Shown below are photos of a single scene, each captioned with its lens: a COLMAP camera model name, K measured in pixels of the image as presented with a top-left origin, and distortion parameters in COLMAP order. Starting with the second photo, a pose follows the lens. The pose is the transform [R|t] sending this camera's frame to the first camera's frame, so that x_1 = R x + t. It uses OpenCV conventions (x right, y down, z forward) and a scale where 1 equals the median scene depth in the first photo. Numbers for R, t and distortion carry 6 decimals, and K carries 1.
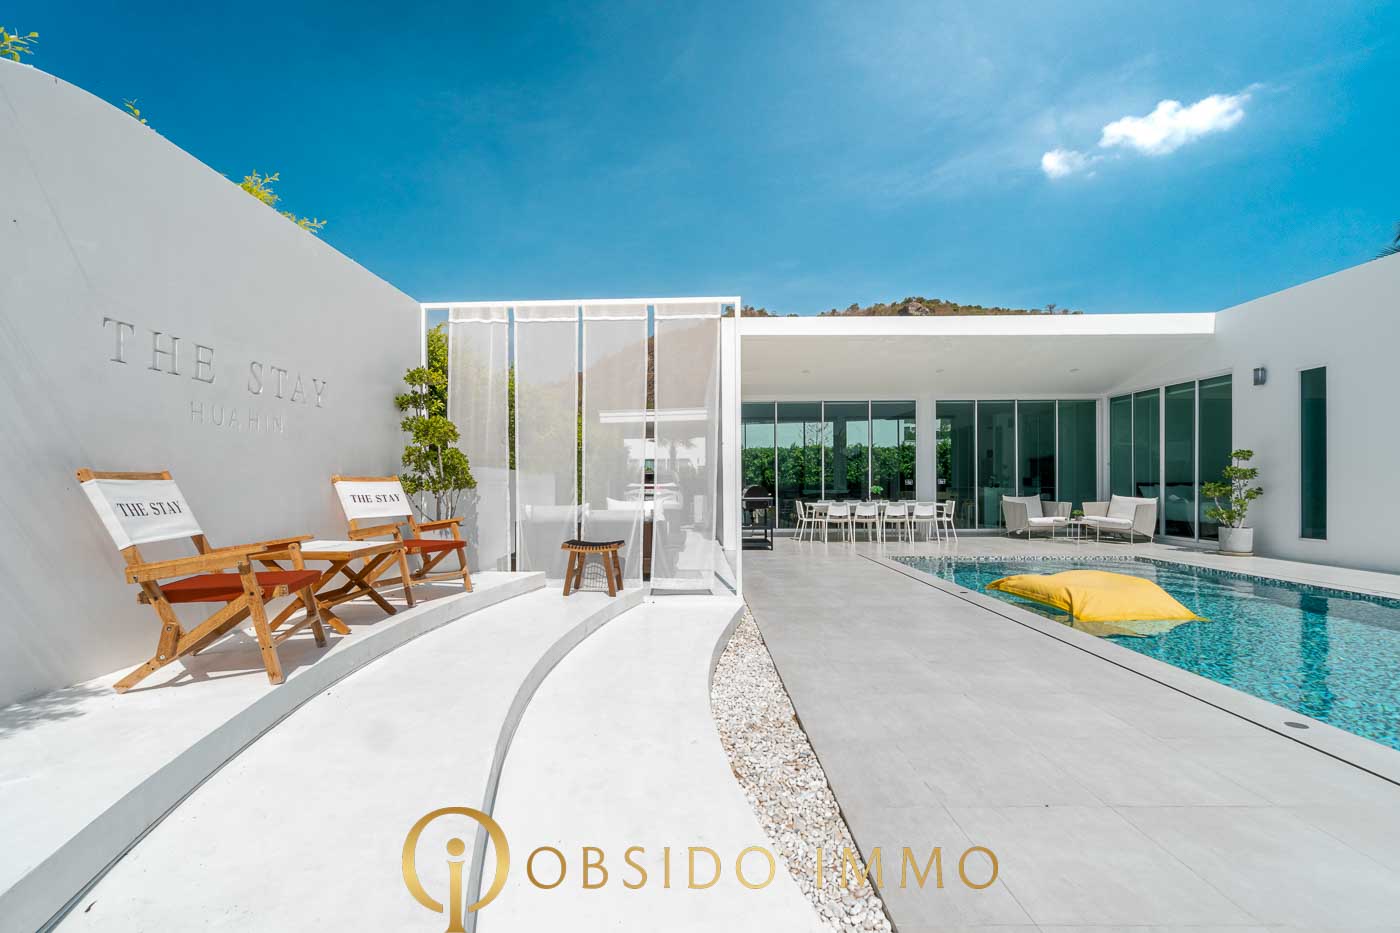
lens RADIAL K [[620.5, 0, 695.1], [0, 620.5, 479.8], [0, 0, 1]] dist [0.001616, -0.001097]
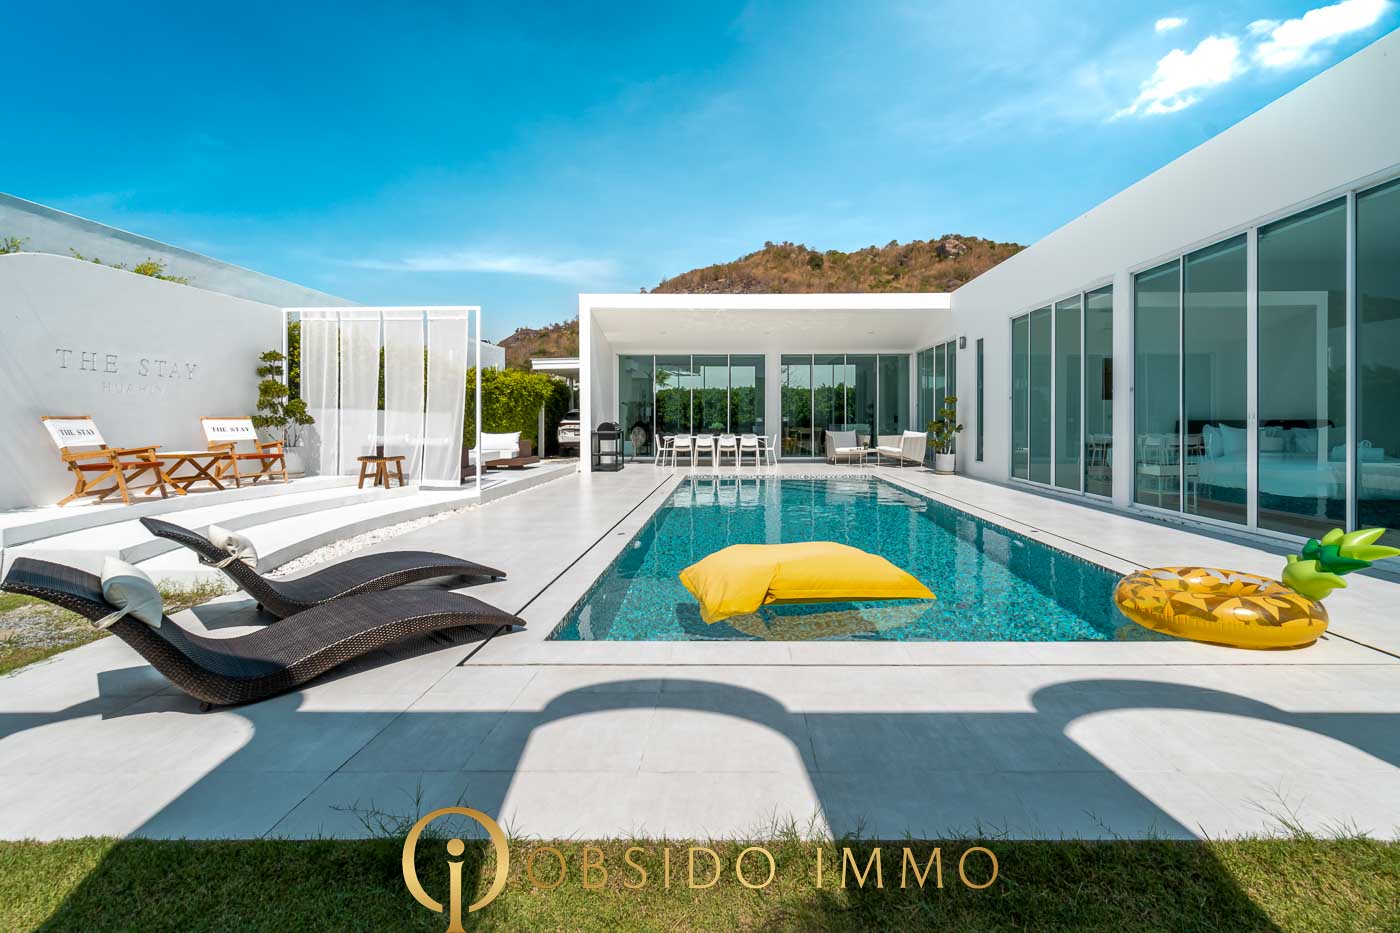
lens RADIAL K [[620.5, 0, 737.4], [0, 620.5, 418.9], [0, 0, 1]] dist [0.001616, -0.001097]
pose [[0.999988, 0.002076, 0.004479, 0.369712], [-0.002097, 0.999987, 0.004567, -0.004461], [-0.004469, -0.004577, 0.999980, -0.310857]]
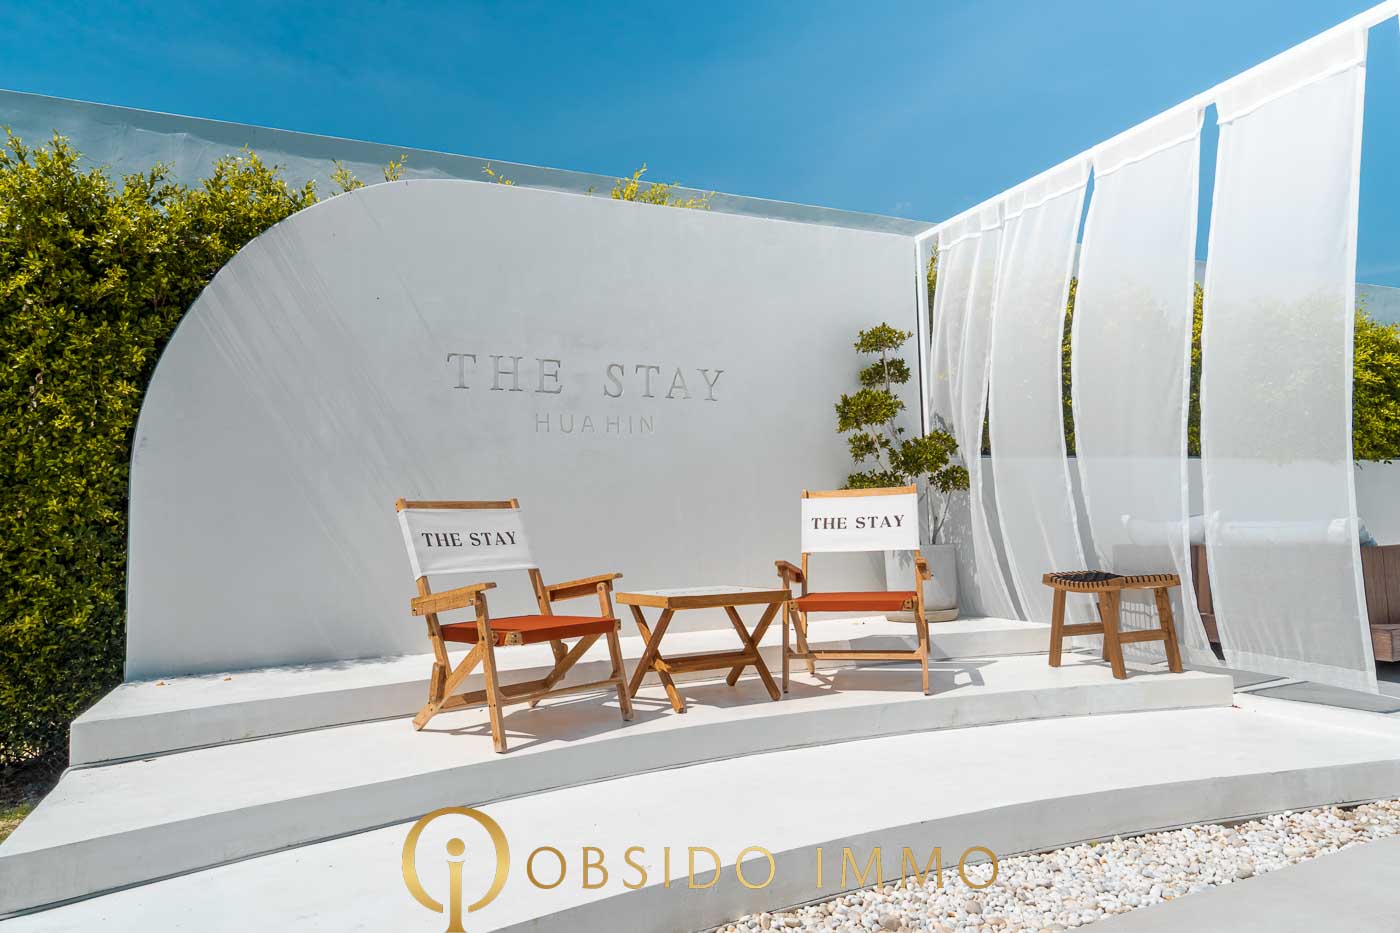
lens RADIAL K [[906.1, 0, 691.5], [0, 906.1, 456.1], [0, 0, 1]] dist [0.006478, -0.004418]
pose [[0.418667, -0.079464, -0.904656, 0.197980], [0.034518, 0.996837, -0.071587, 0.019274], [0.907483, -0.001255, 0.420086, 0.161353]]
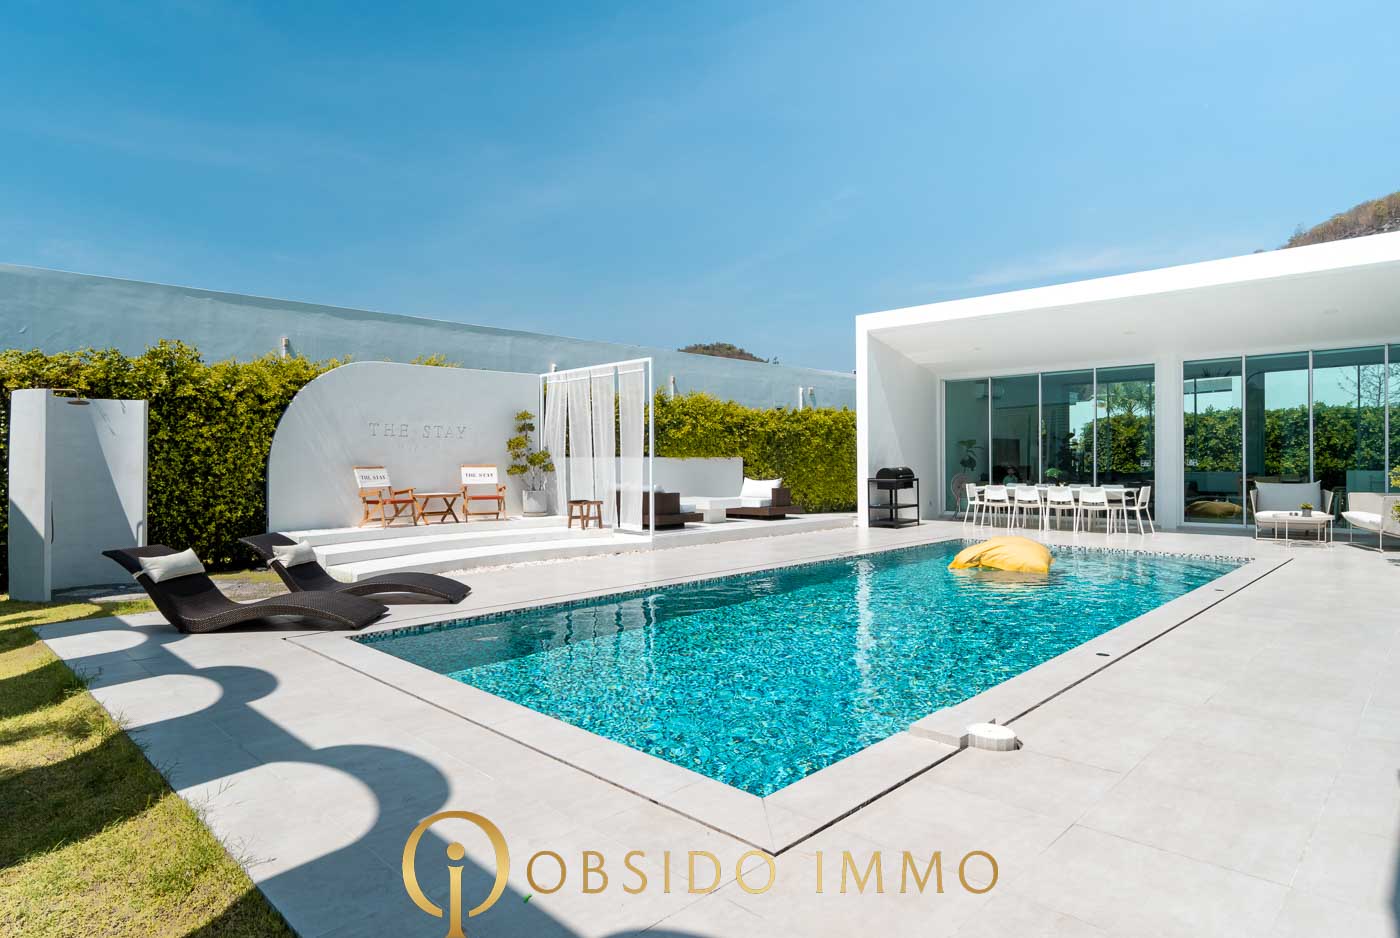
lens RADIAL K [[782.6, 0, 682.4], [0, 782.6, 449.0], [0, 0, 1]] dist [-0.000544, 0.001820]
pose [[0.705002, -0.011158, -0.709117, 0.812694], [0.008935, 0.999937, -0.006850, -0.017119], [0.709149, -0.001507, 0.705057, -0.206429]]
